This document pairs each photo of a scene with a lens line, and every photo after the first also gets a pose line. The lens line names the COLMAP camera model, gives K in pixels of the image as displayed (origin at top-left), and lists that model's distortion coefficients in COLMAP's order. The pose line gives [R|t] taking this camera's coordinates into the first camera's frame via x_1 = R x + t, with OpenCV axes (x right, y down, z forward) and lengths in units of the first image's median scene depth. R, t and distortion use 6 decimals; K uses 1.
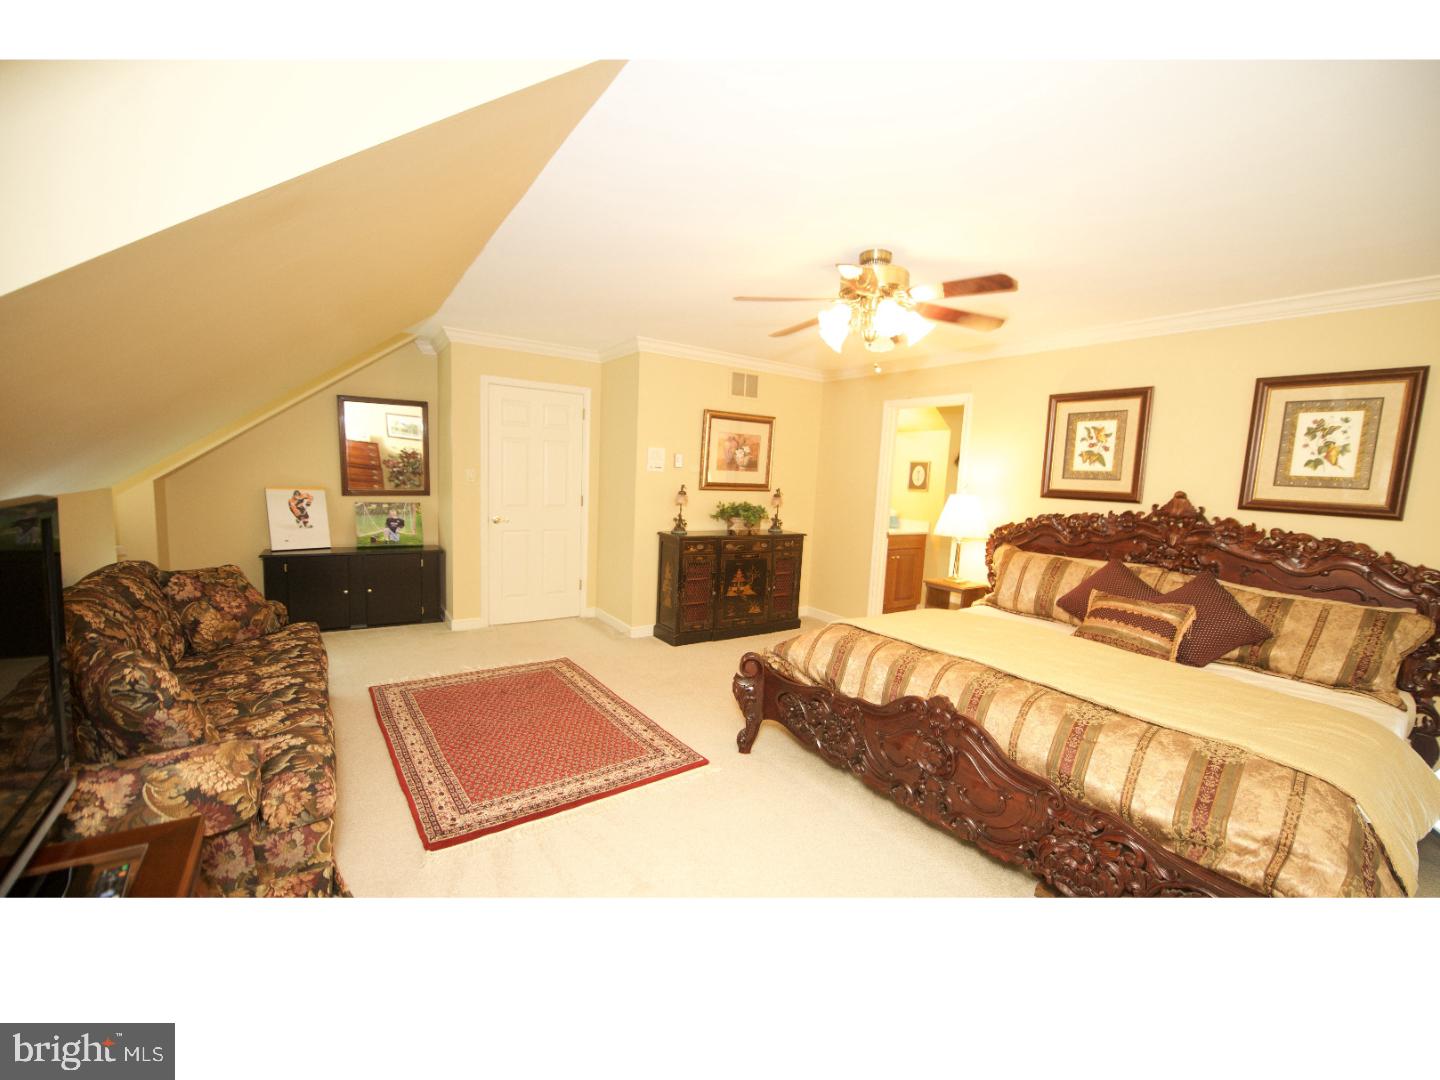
lens RADIAL K [[577.0, 0, 716.4], [0, 577.0, 539.0], [0, 0, 1]] dist [-0.011906, -0.001378]
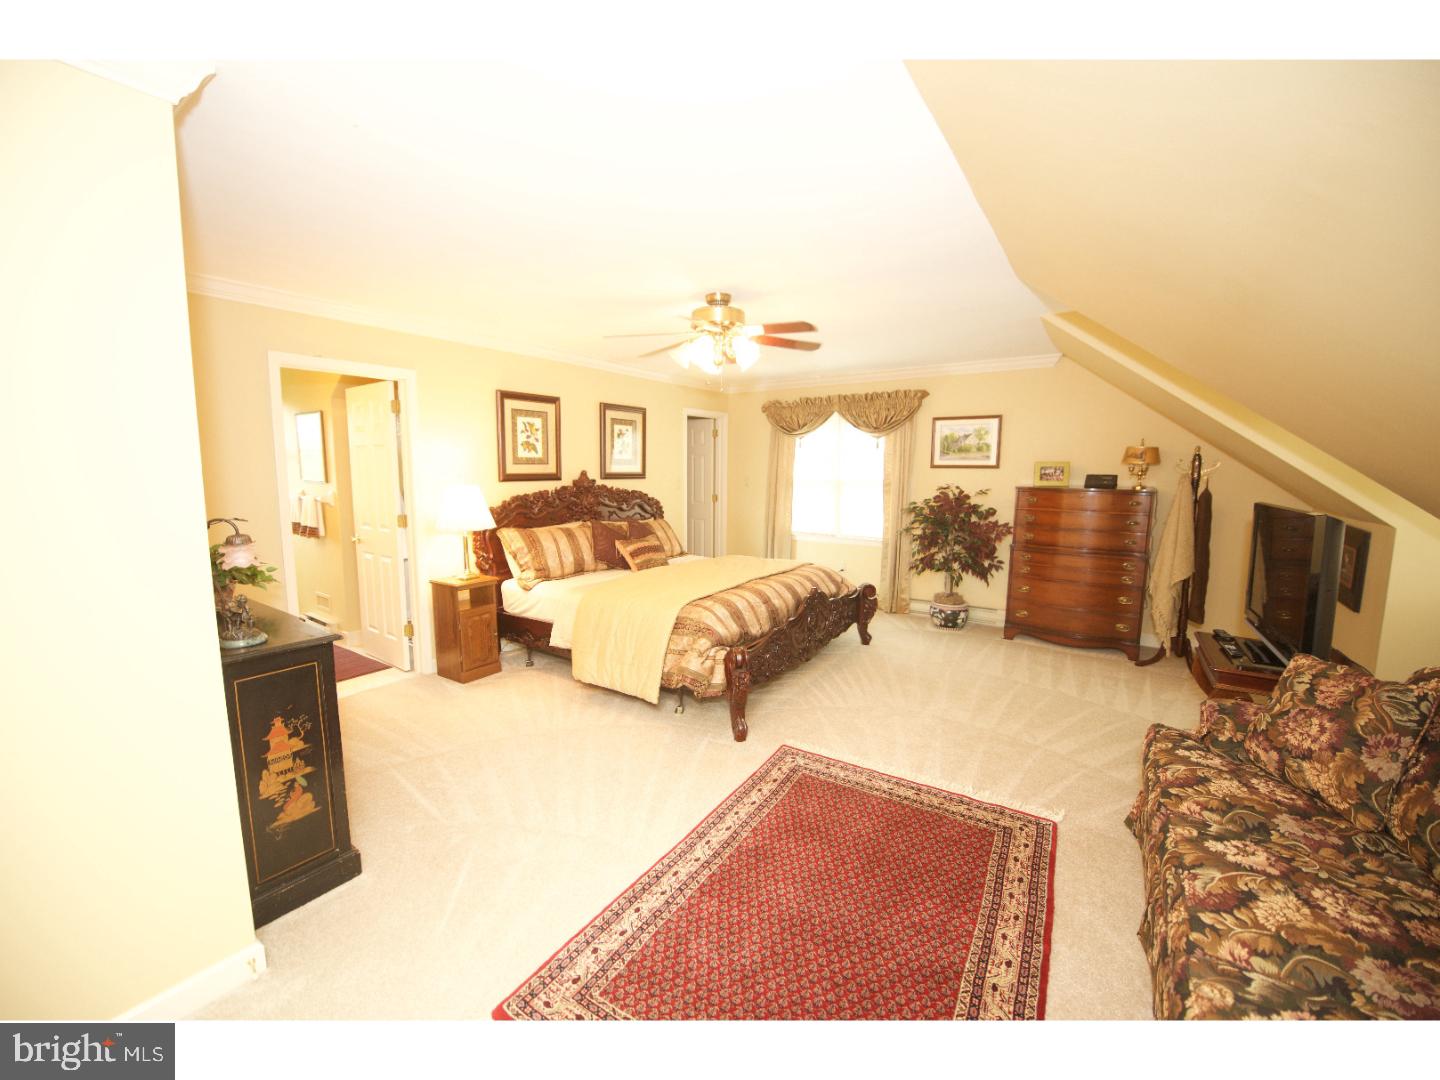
lens RADIAL K [[577.0, 0, 714.6], [0, 577.0, 534.5], [0, 0, 1]] dist [-0.011906, -0.001378]
pose [[-0.358937, -0.157677, 0.919947, -0.728054], [0.089152, 0.975329, 0.201954, -0.184784], [-0.929094, 0.154504, -0.336025, 1.149988]]
